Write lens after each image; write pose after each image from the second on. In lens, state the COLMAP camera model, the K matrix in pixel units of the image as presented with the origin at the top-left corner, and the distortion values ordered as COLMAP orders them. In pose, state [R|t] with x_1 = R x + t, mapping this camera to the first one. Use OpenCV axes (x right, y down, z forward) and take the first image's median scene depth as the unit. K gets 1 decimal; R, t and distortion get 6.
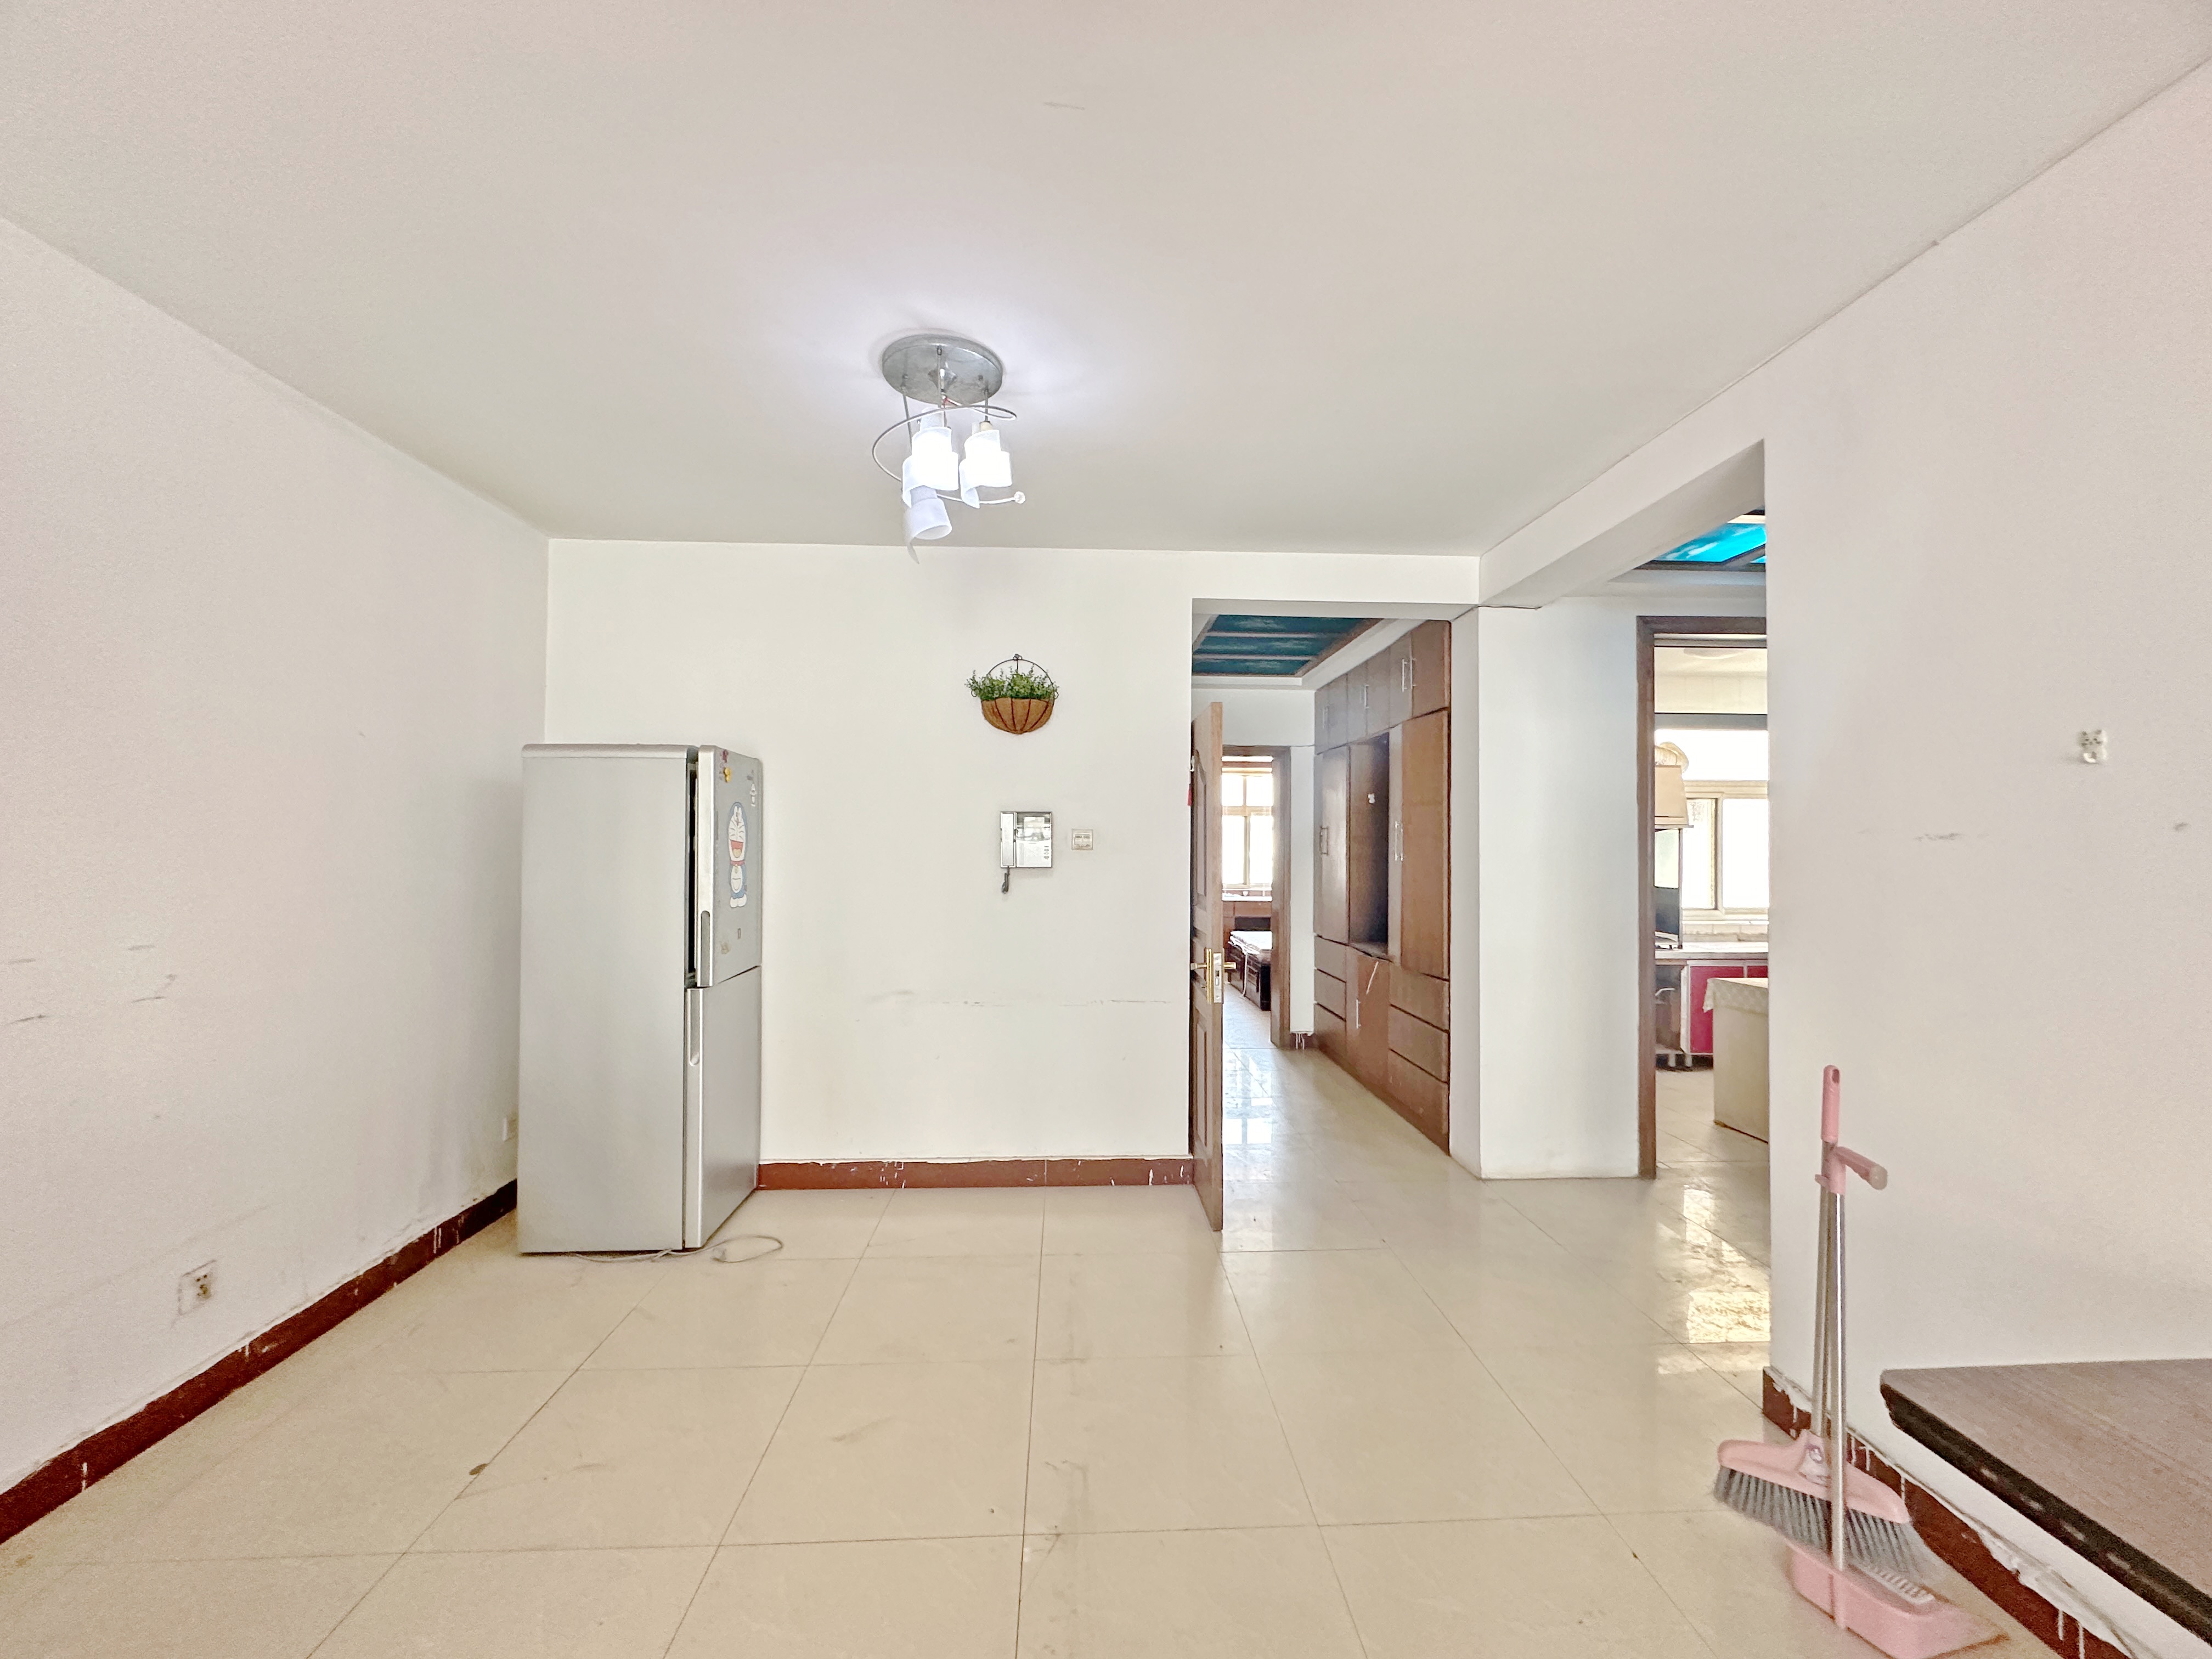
lens RADIAL K [[887.3, 0, 1117.7], [0, 887.3, 838.0], [0, 0, 1]] dist [-0.002994, -0.000113]
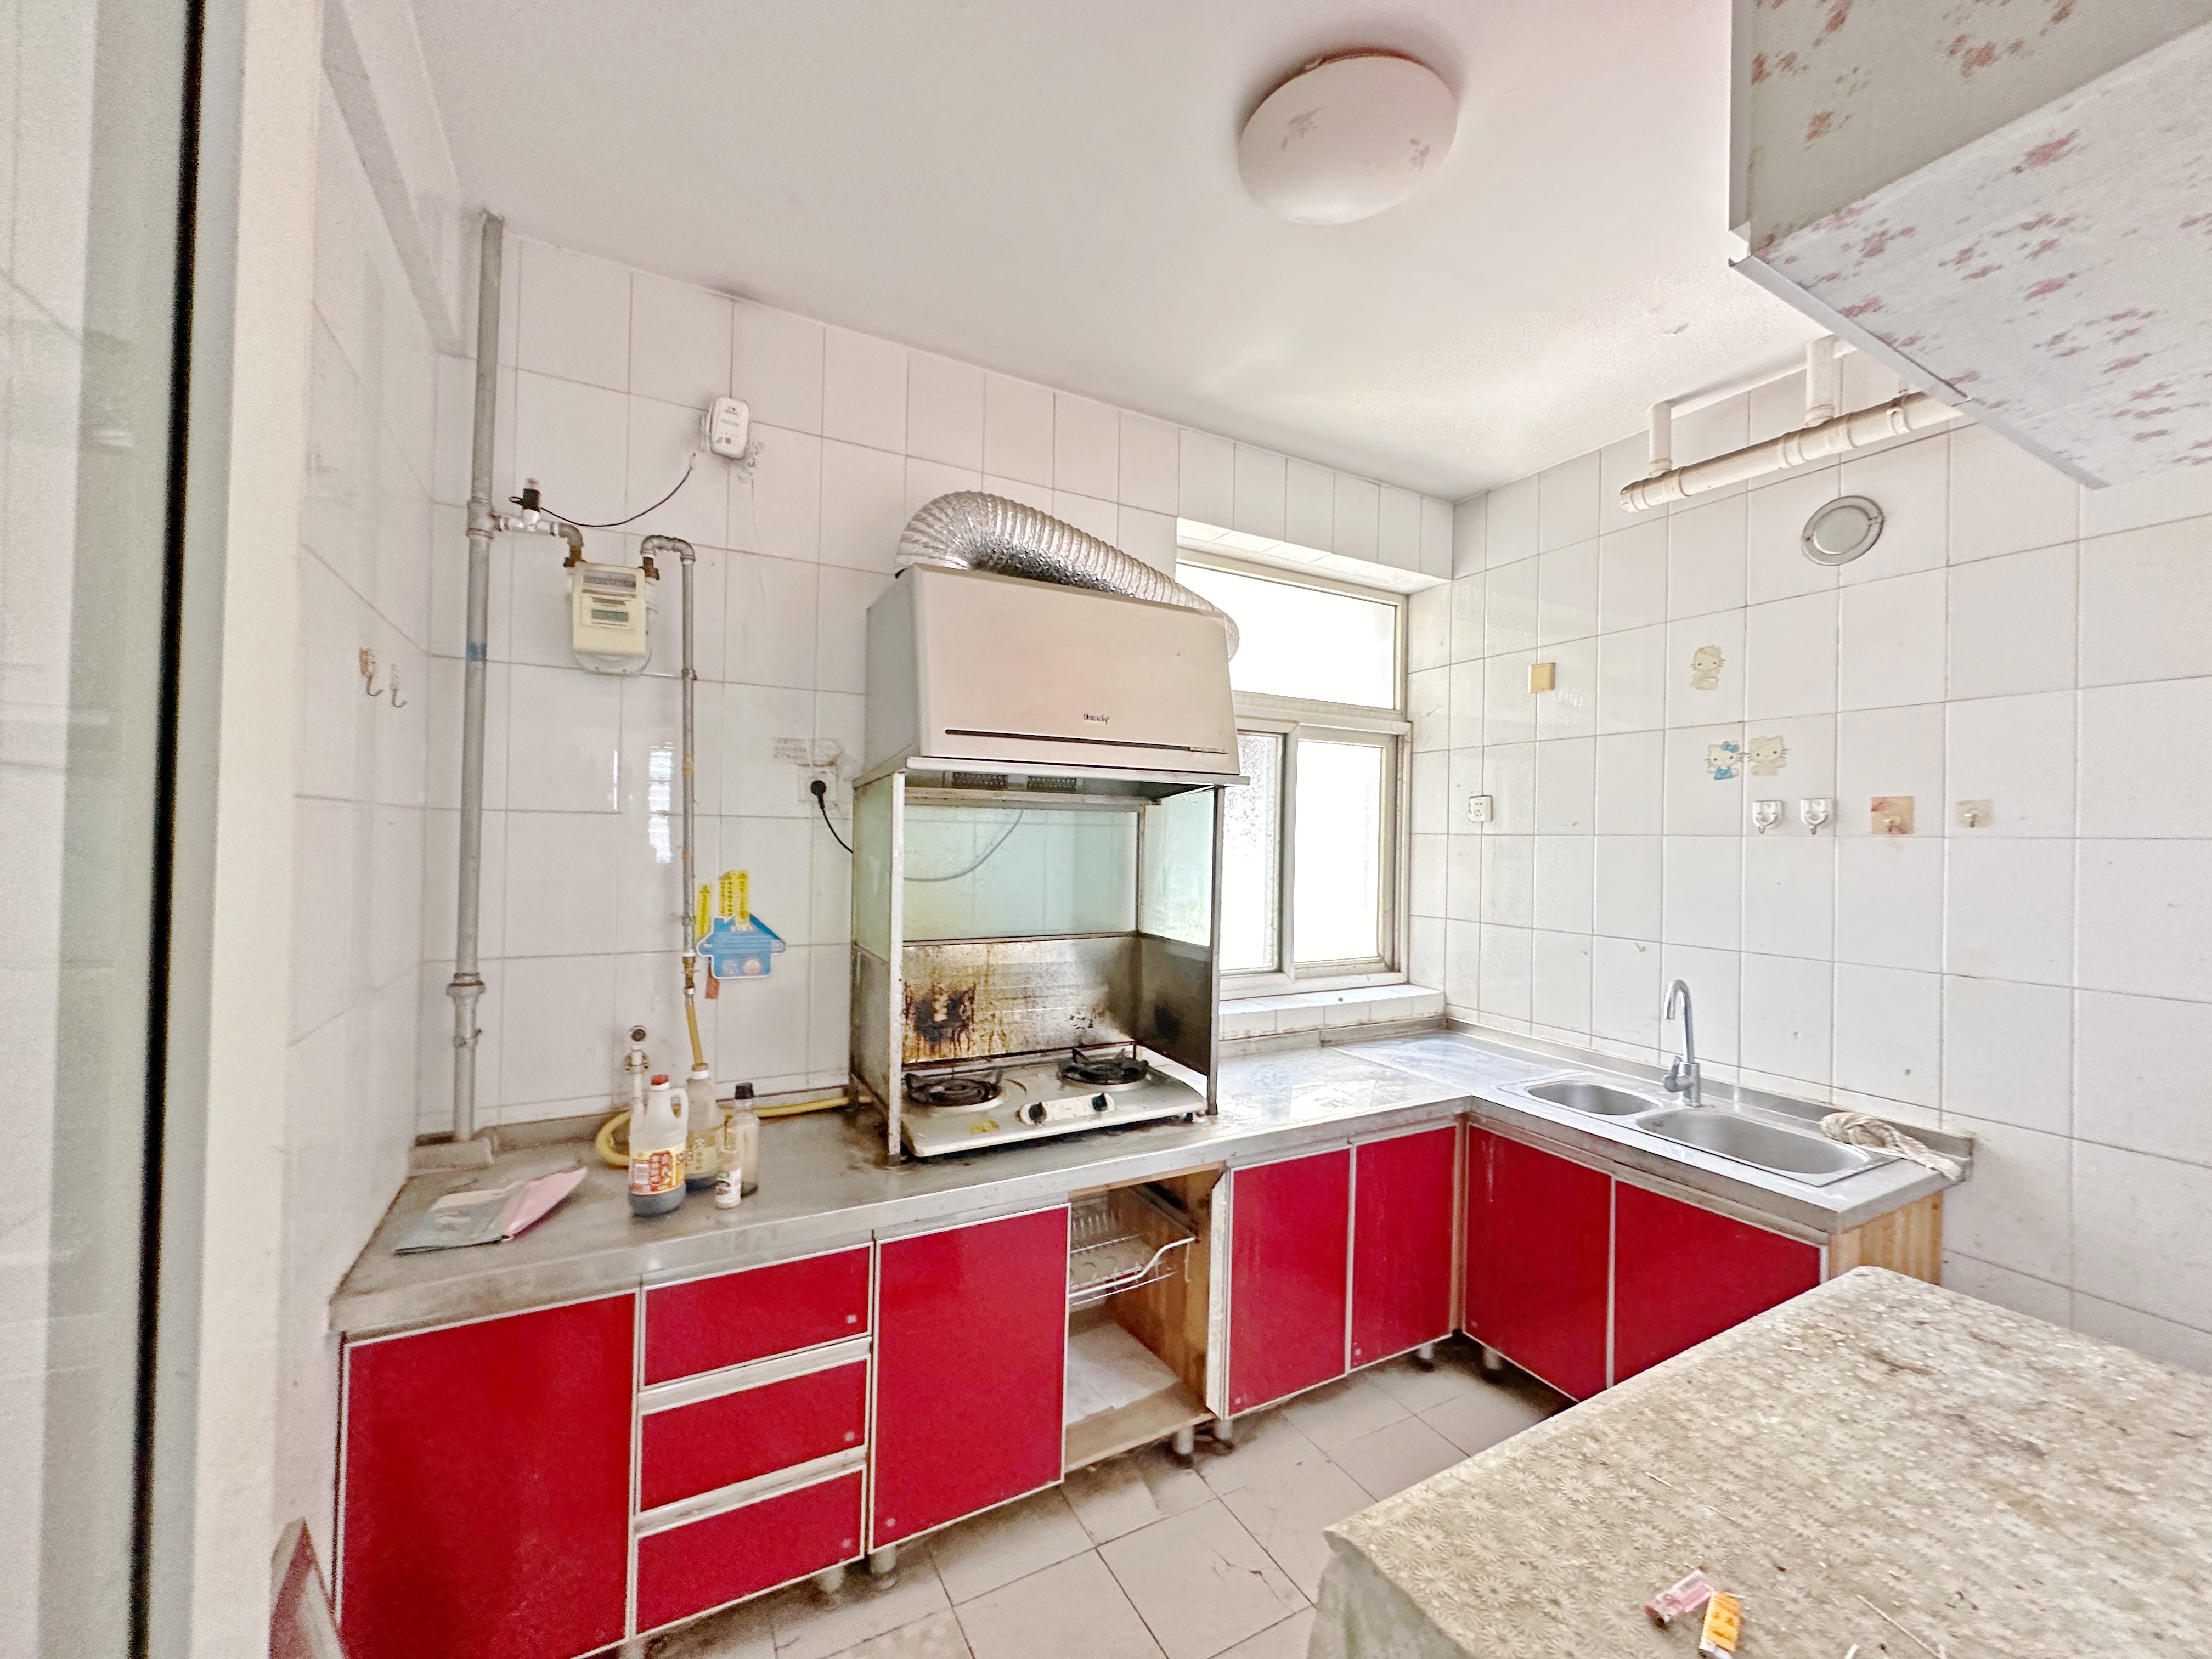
lens RADIAL K [[887.3, 0, 1108.6], [0, 887.3, 829.1], [0, 0, 1]] dist [-0.002994, -0.000113]
pose [[0.905389, 0.015946, 0.424284, 0.410609], [-0.018168, 0.999834, 0.001193, 0.004735], [-0.424195, -0.008789, 0.905528, 0.642760]]
